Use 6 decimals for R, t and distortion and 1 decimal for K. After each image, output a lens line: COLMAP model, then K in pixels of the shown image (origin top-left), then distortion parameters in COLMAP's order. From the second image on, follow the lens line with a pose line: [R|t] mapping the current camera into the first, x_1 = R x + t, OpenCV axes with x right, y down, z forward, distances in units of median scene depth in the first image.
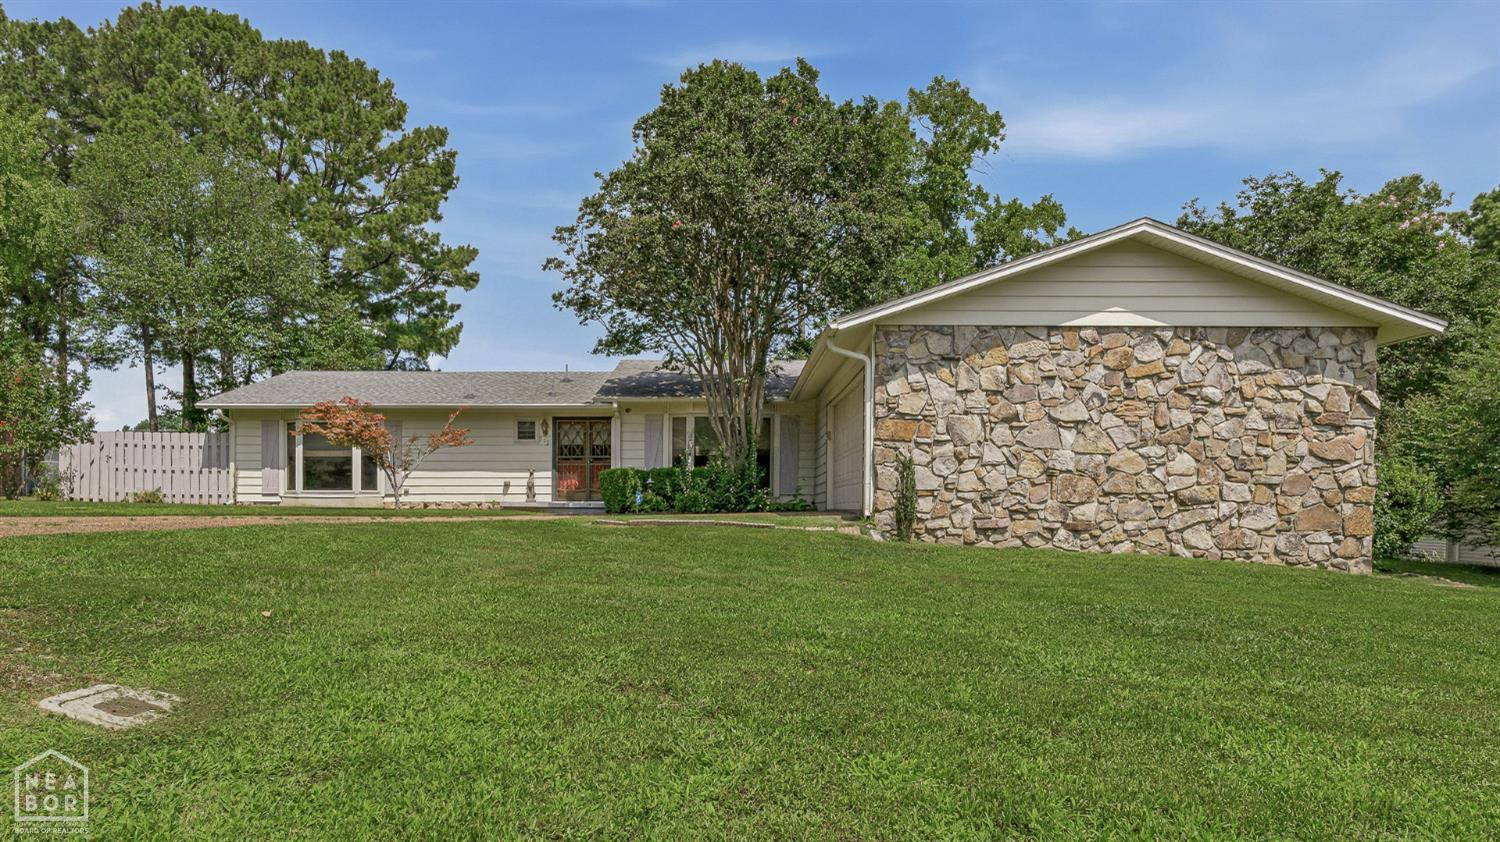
lens RADIAL K [[841.2, 0, 748.3], [0, 841.2, 451.0], [0, 0, 1]] dist [-0.009592, -0.000961]
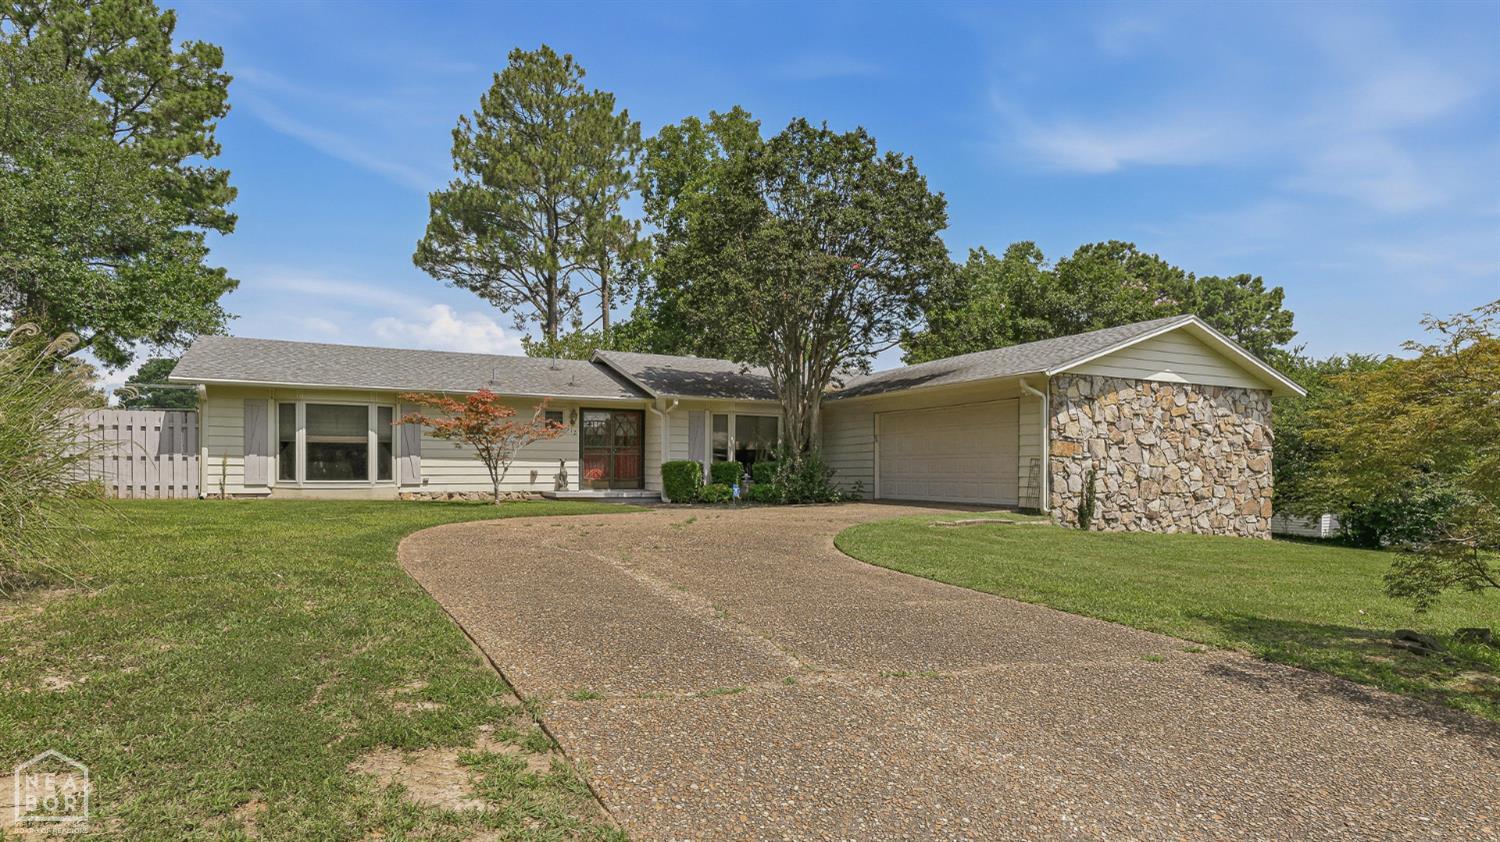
lens RADIAL K [[799.7, 0, 749.0], [0, 799.7, 404.2], [0, 0, 1]] dist [-0.007763, -0.000938]
pose [[0.891749, 0.038151, 0.450920, -0.875731], [-0.031559, 0.999257, -0.022133, -0.052955], [-0.451429, 0.005506, 0.892290, 0.061596]]
